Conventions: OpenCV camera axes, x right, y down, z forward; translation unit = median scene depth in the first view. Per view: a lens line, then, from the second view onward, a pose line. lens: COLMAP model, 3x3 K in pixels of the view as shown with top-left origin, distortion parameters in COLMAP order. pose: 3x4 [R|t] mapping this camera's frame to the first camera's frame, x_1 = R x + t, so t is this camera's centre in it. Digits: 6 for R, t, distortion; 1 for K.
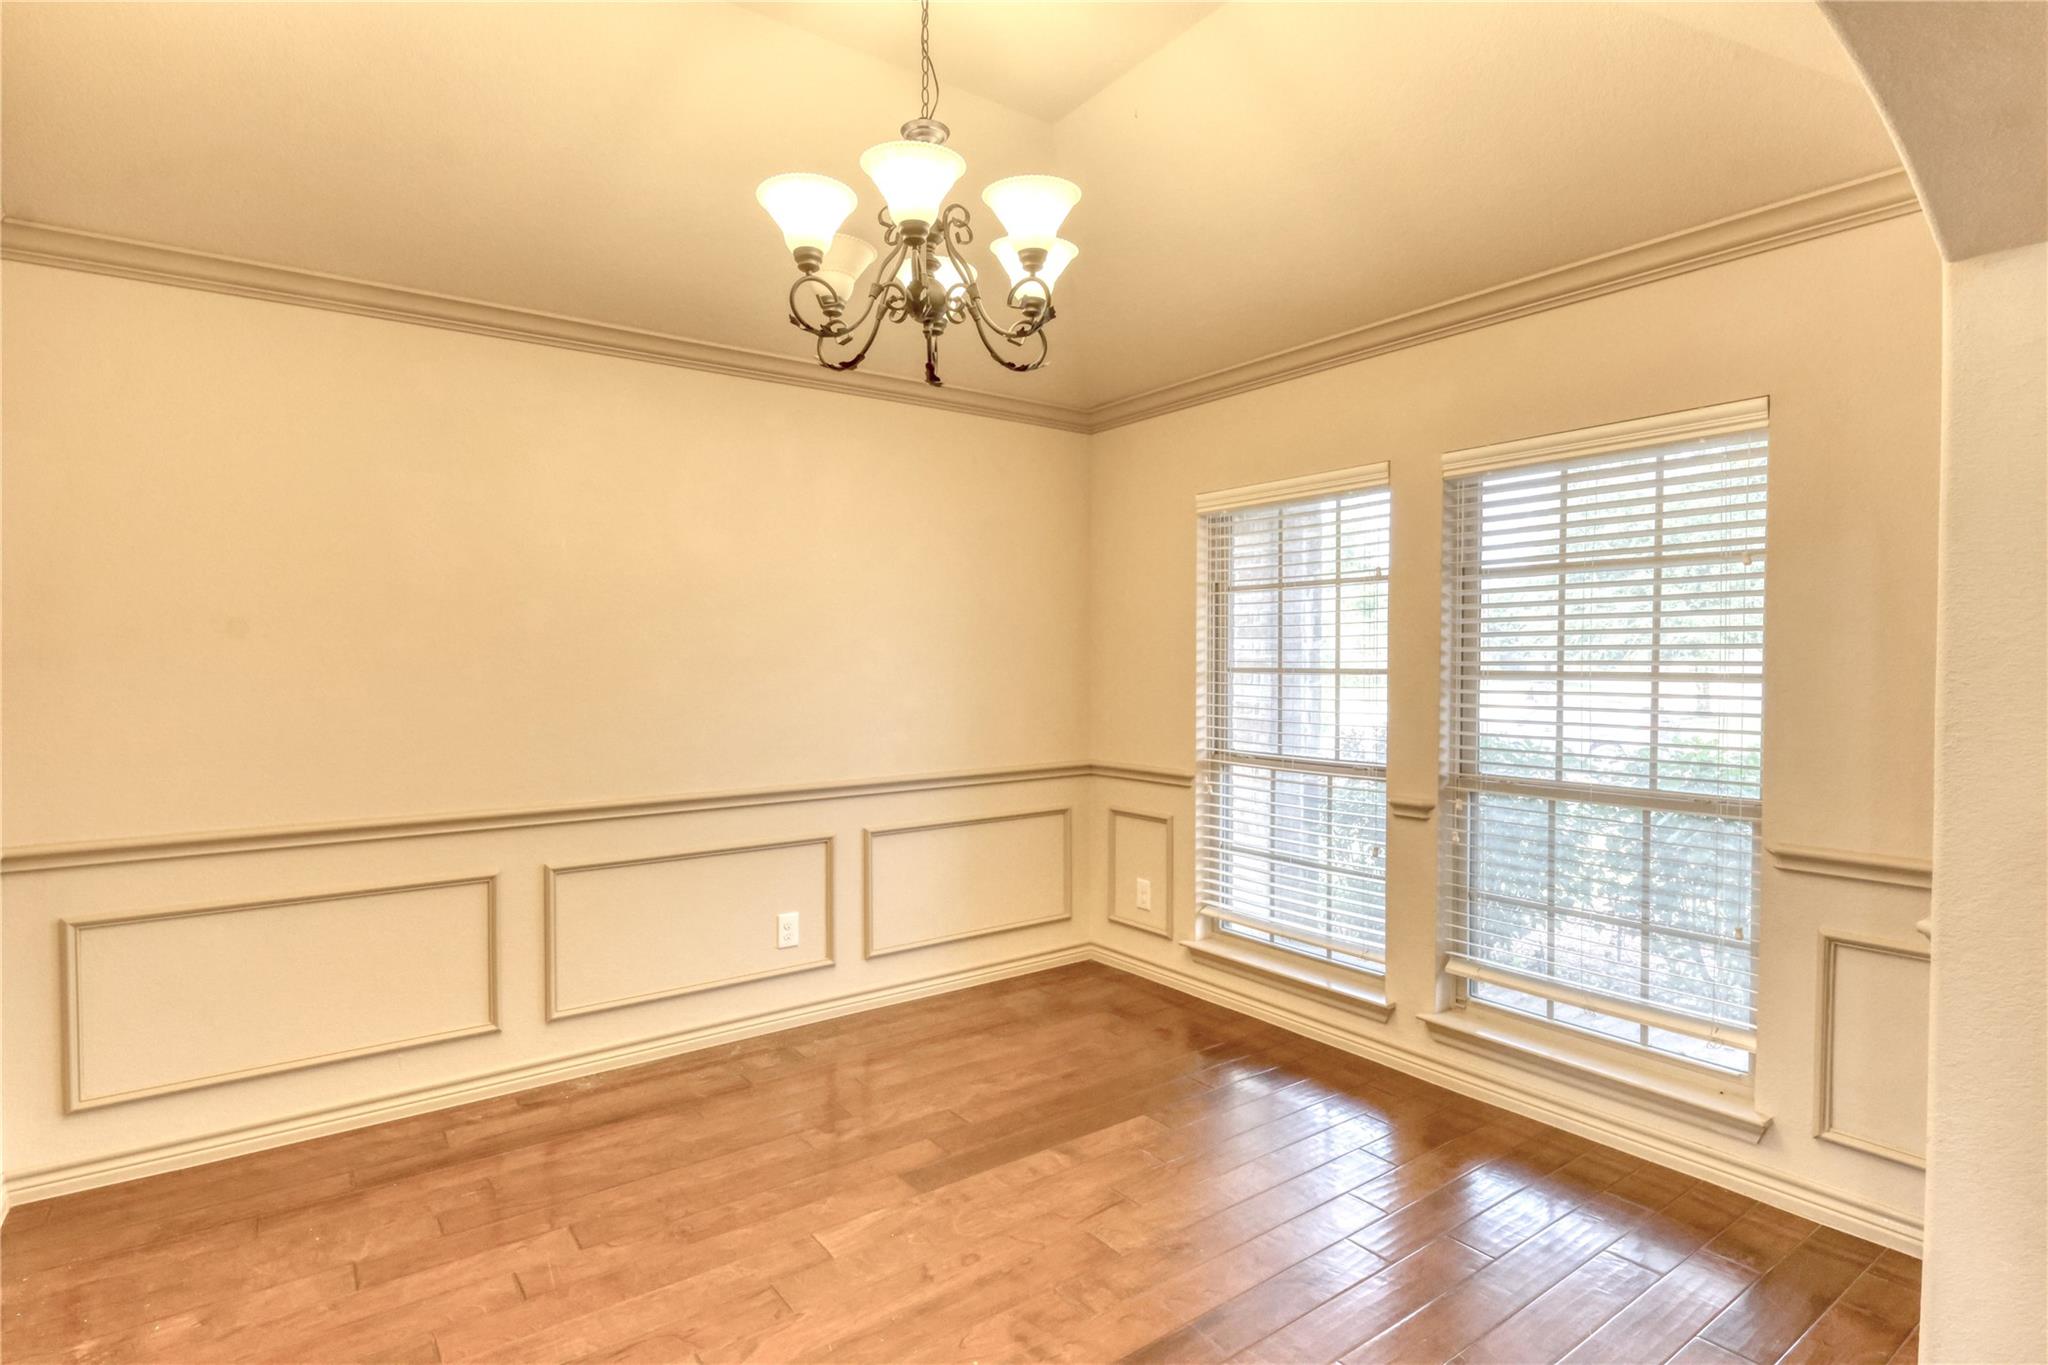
lens RADIAL K [[1045.3, 0, 1029.1], [0, 1045.3, 686.0], [0, 0, 1]] dist [-0.004196, -0.002453]
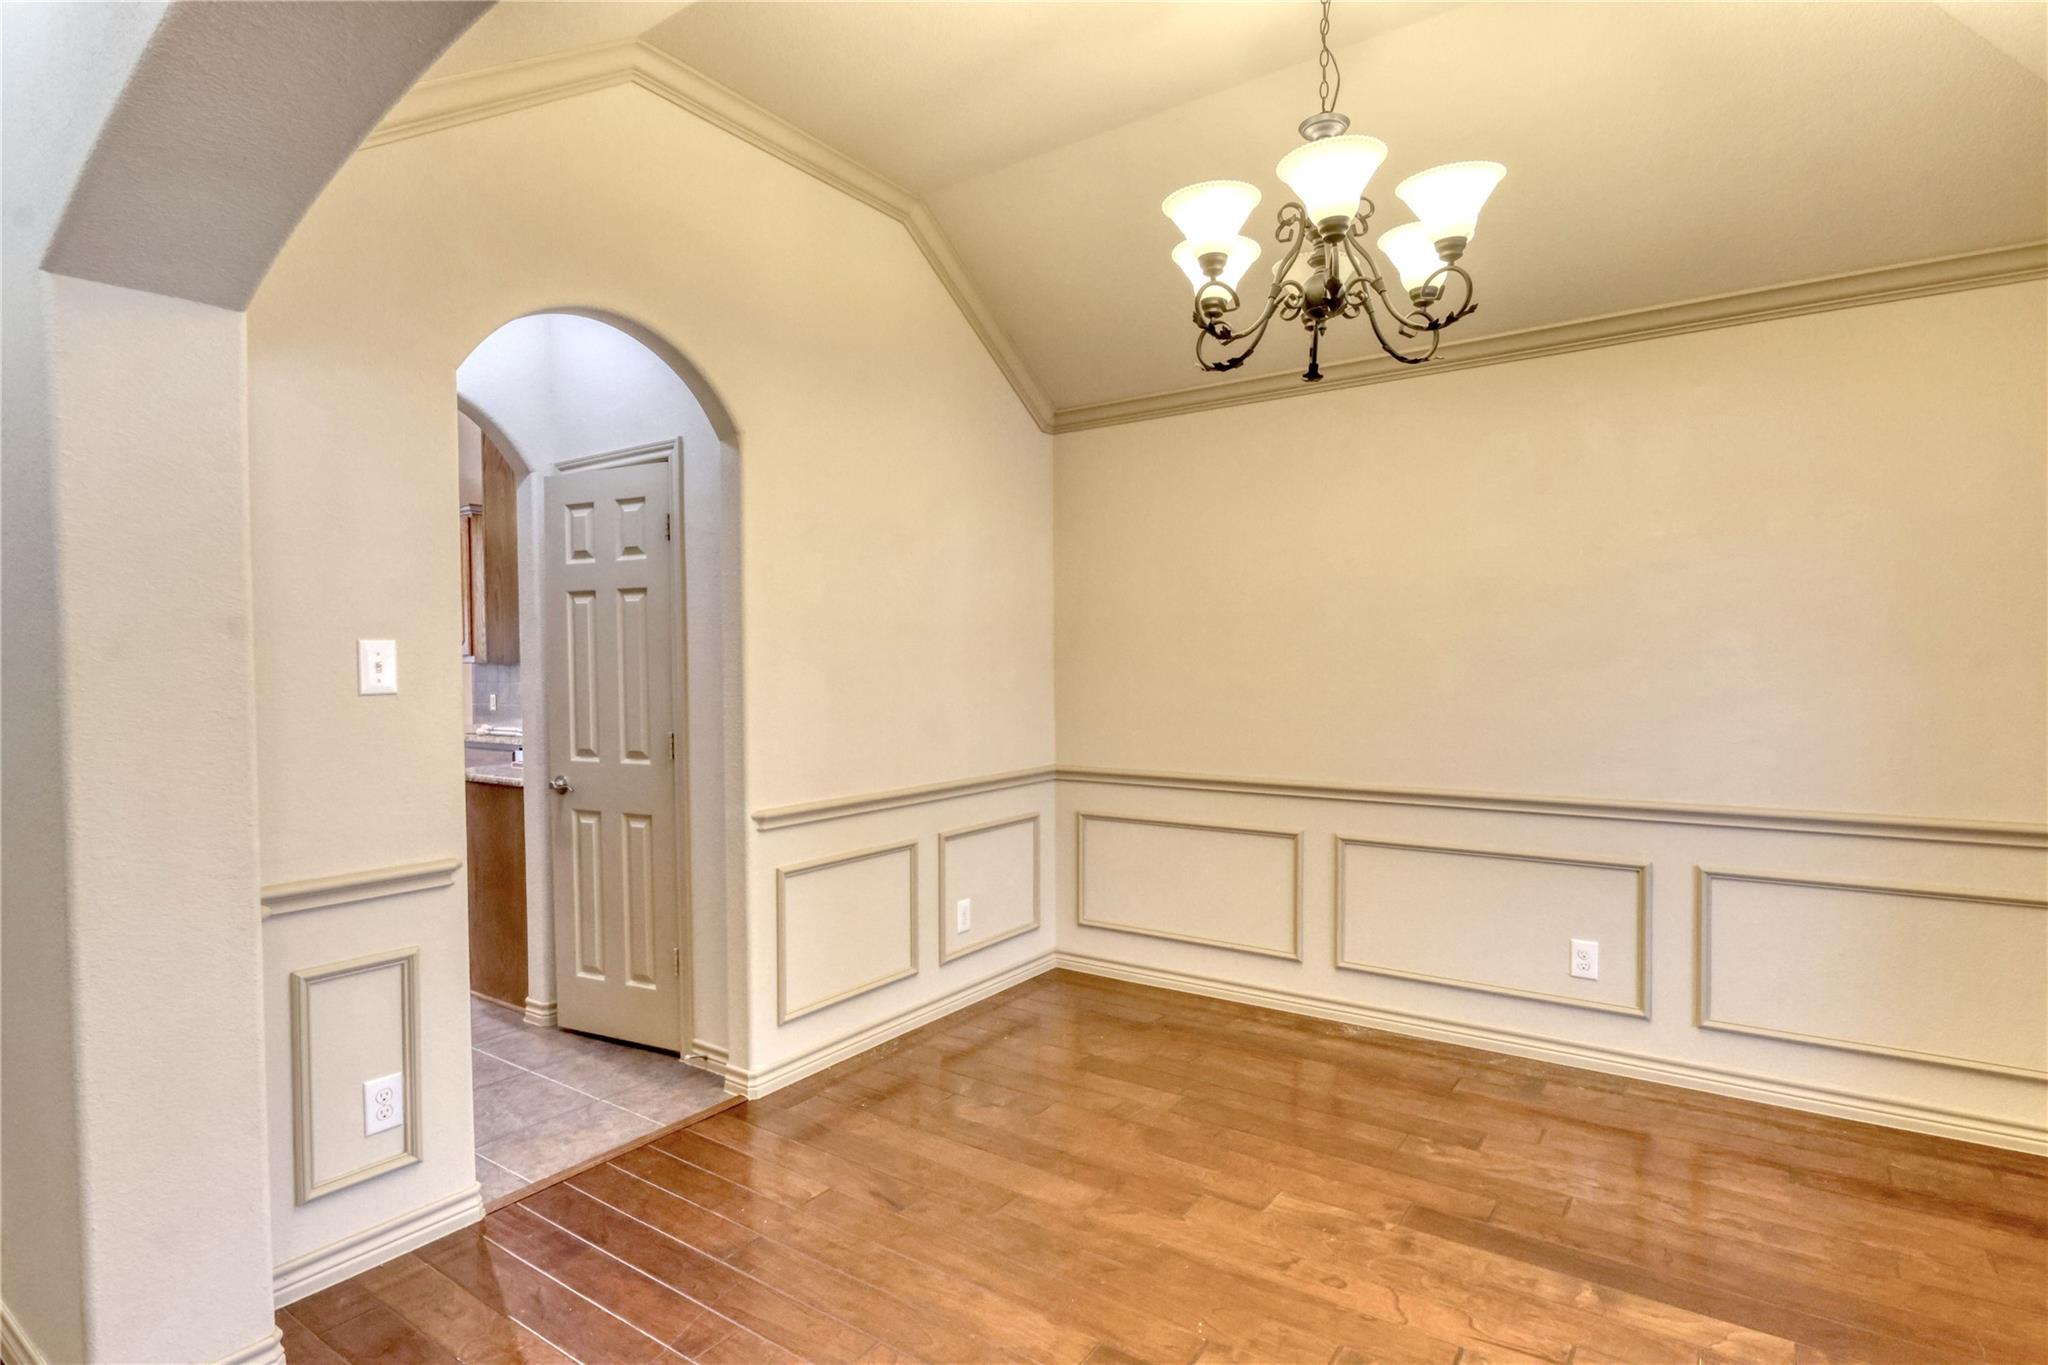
lens RADIAL K [[1045.3, 0, 1029.0], [0, 1045.3, 682.5], [0, 0, 1]] dist [-0.004196, -0.002453]
pose [[0.311168, 0.018989, -0.950165, 0.555493], [-0.023482, 0.999649, 0.012288, -0.004205], [0.950065, 0.018488, 0.311505, 0.313317]]
